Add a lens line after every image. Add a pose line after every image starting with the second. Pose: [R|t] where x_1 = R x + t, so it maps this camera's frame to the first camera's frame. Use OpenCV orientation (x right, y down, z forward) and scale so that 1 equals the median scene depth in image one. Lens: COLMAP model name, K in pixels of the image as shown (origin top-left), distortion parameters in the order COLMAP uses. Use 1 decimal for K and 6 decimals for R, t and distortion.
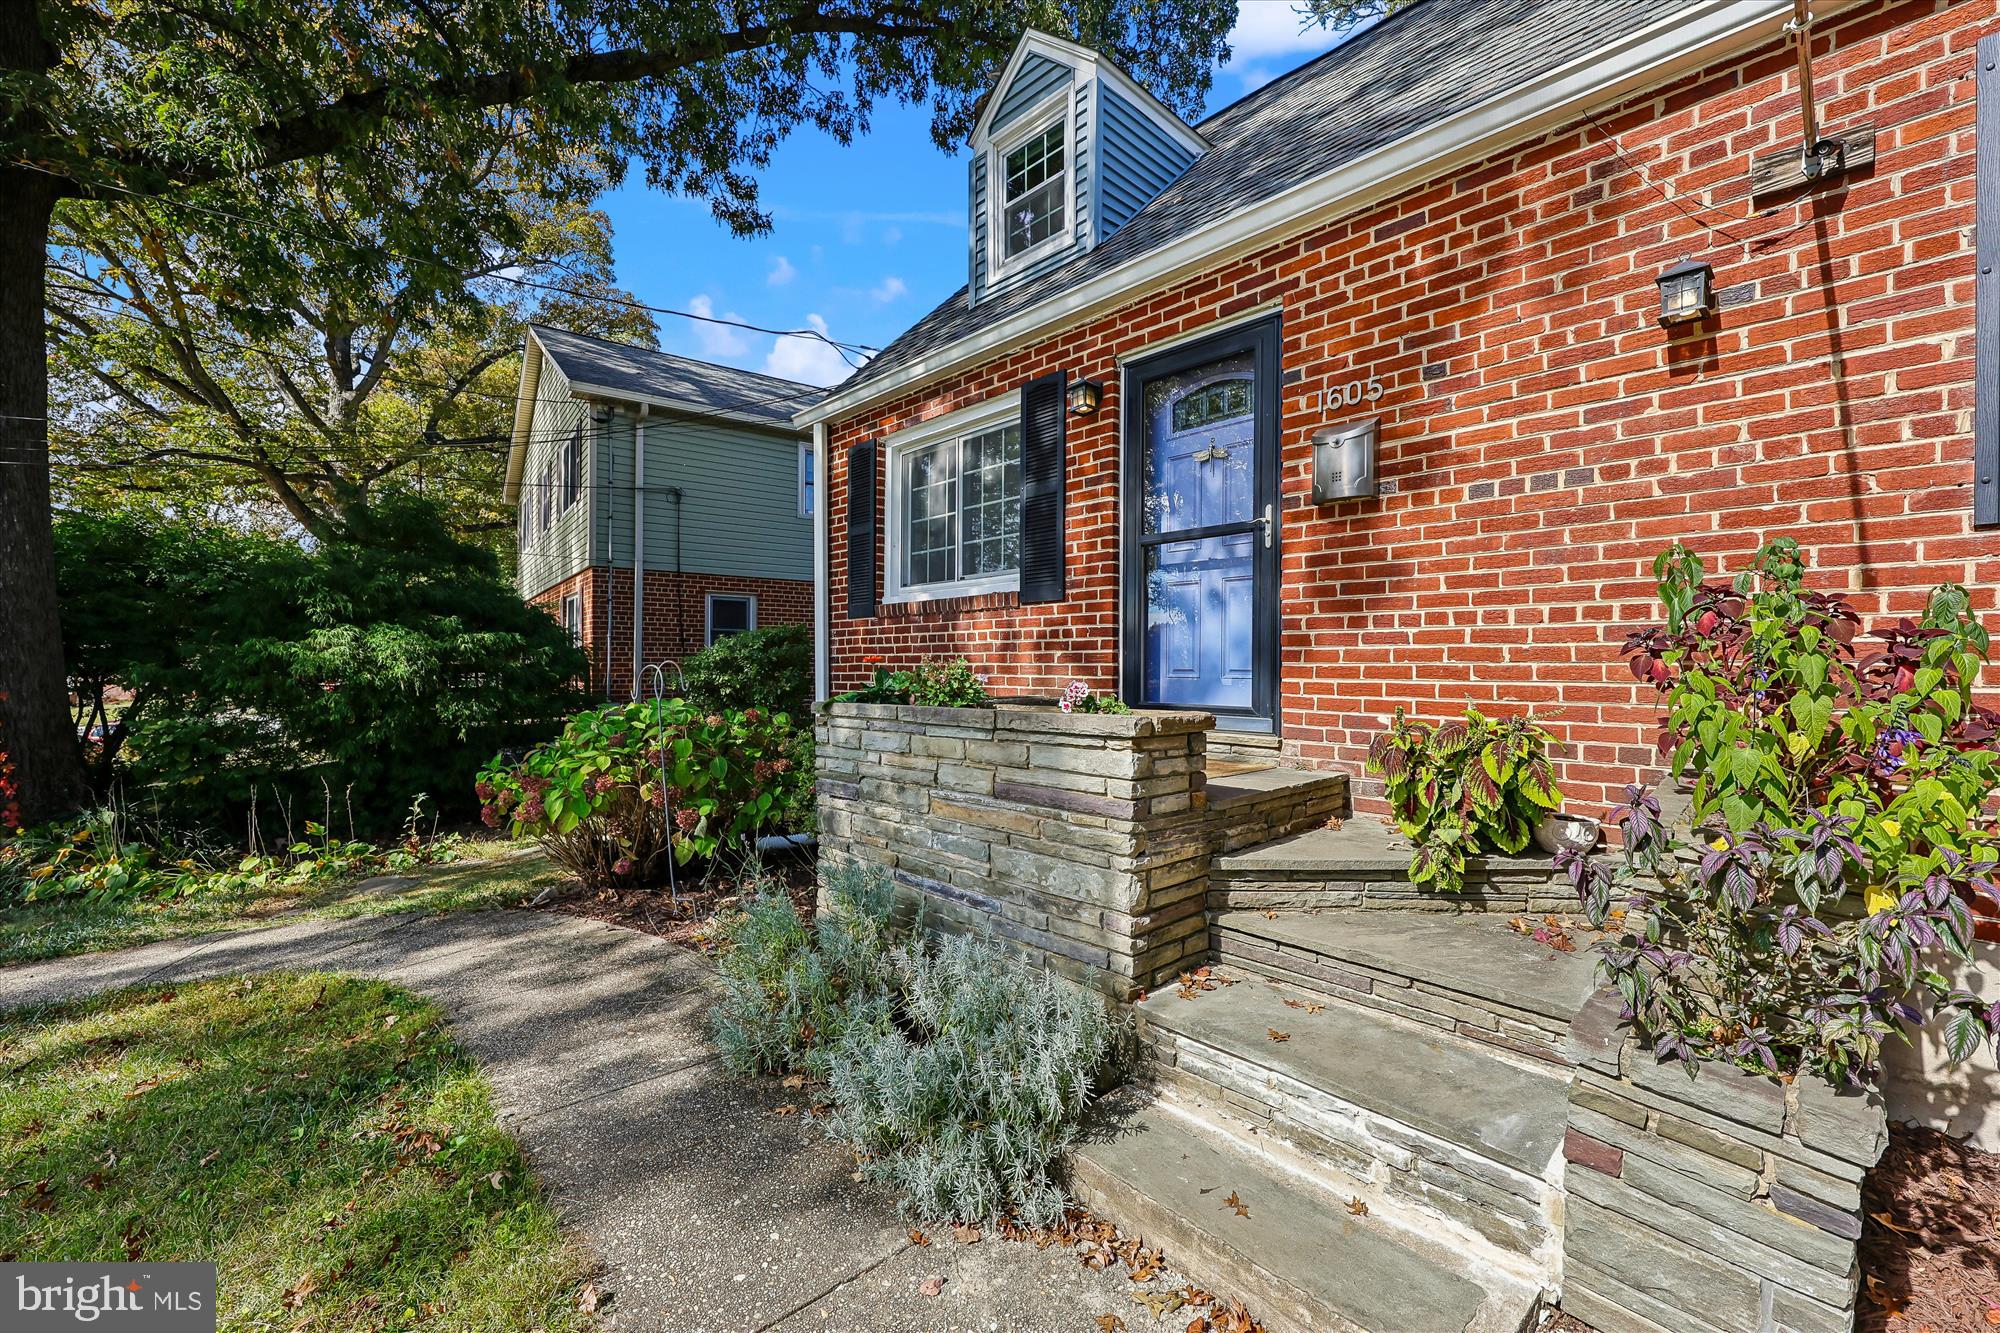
lens RADIAL K [[810.2, 0, 992.4], [0, 810.2, 674.1], [0, 0, 1]] dist [0.000135, 0.000631]
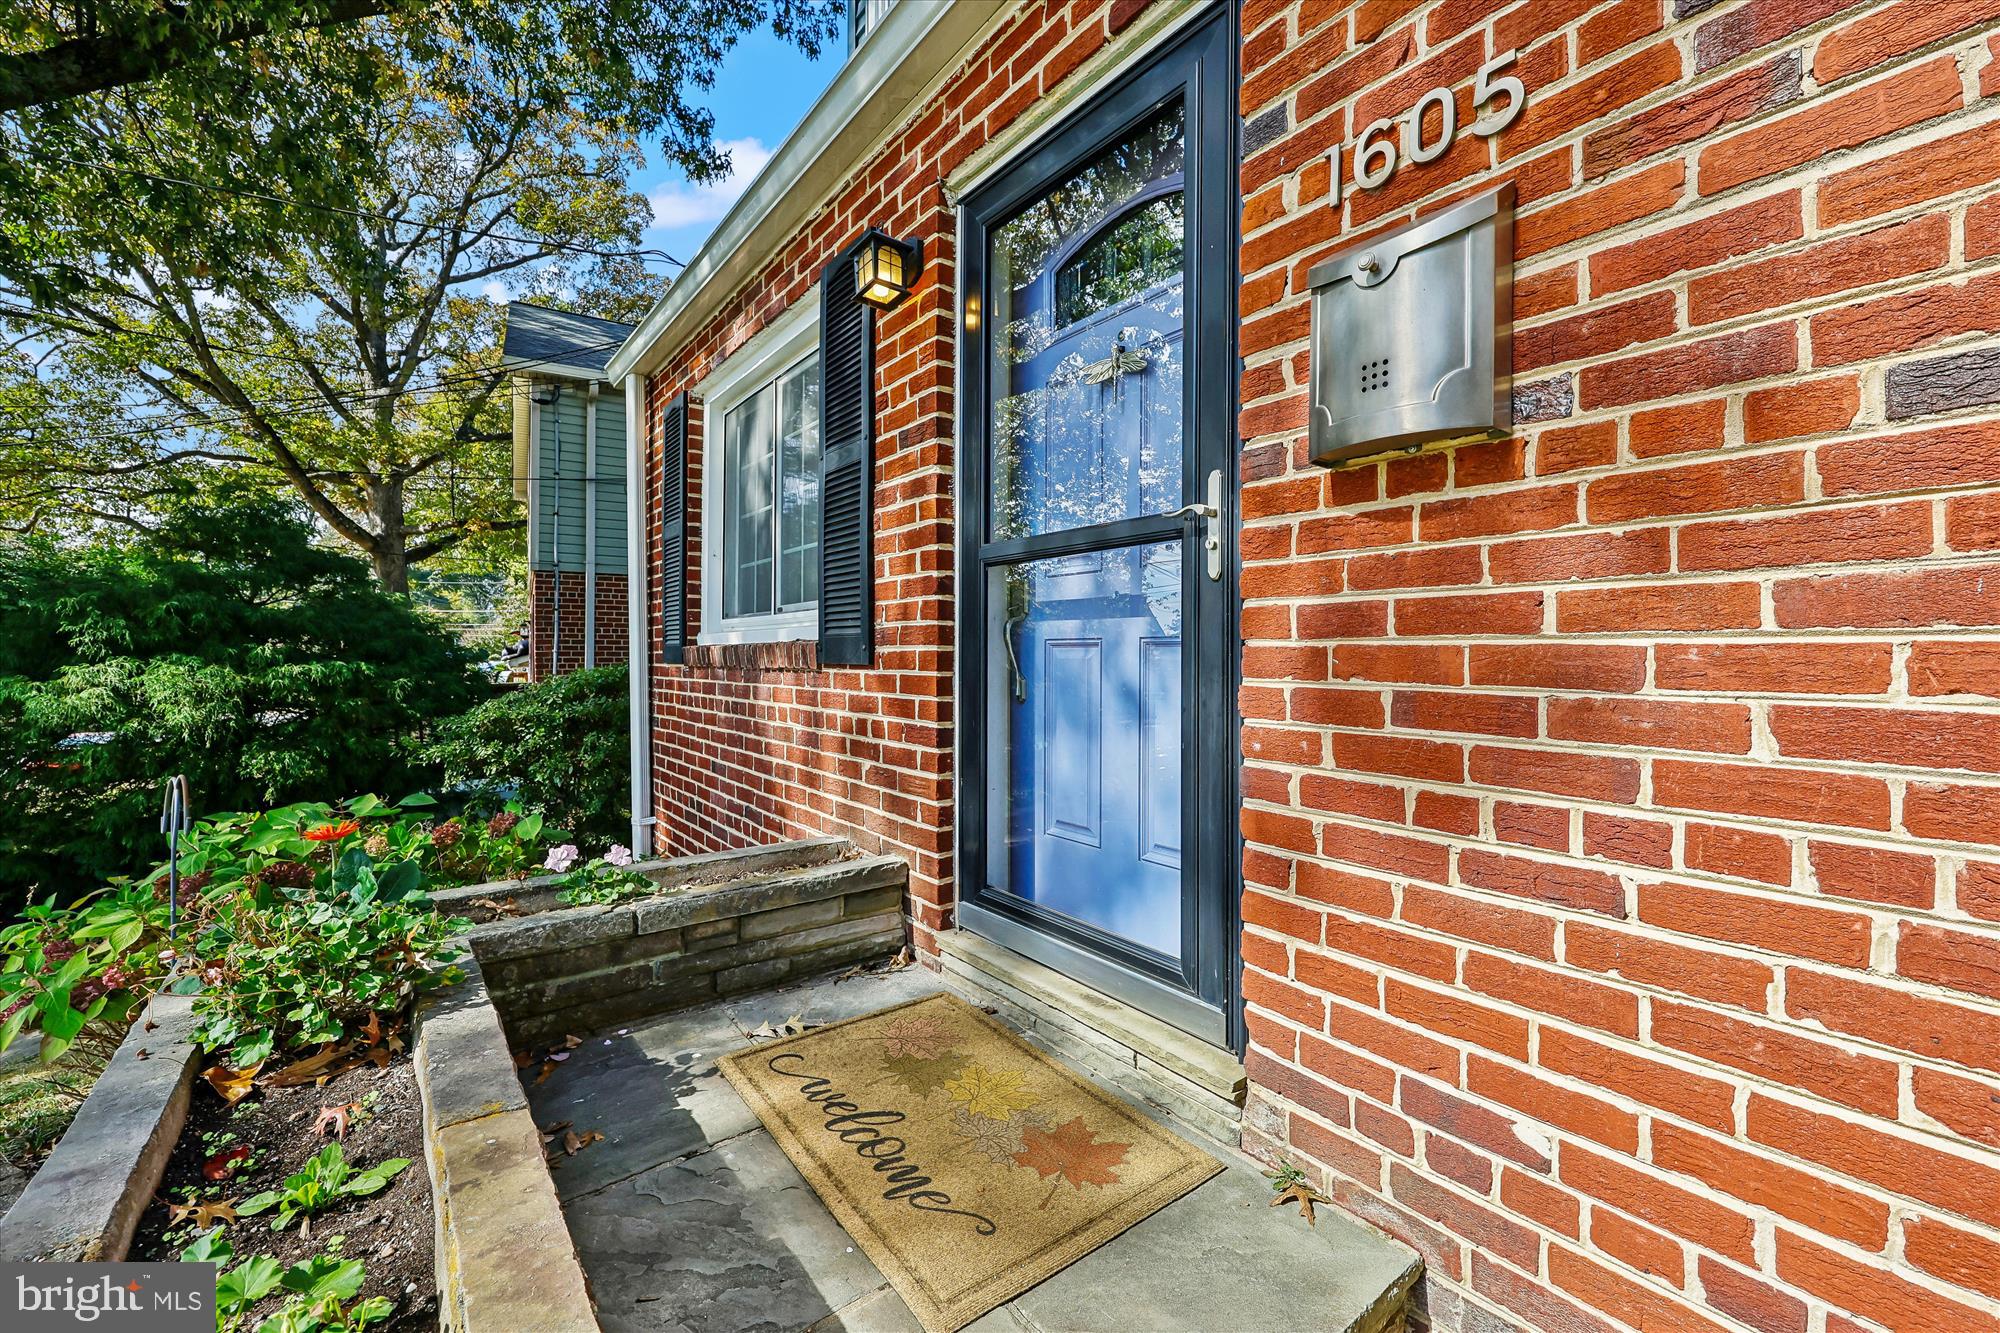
lens RADIAL K [[810.2, 0, 1005.0], [0, 810.2, 651.8], [0, 0, 1]] dist [0.000135, 0.000631]
pose [[0.994900, 0.000289, -0.100862, 0.288267], [-0.001551, 0.999921, -0.012436, -0.119084], [0.100851, 0.012529, 0.994823, 0.616640]]
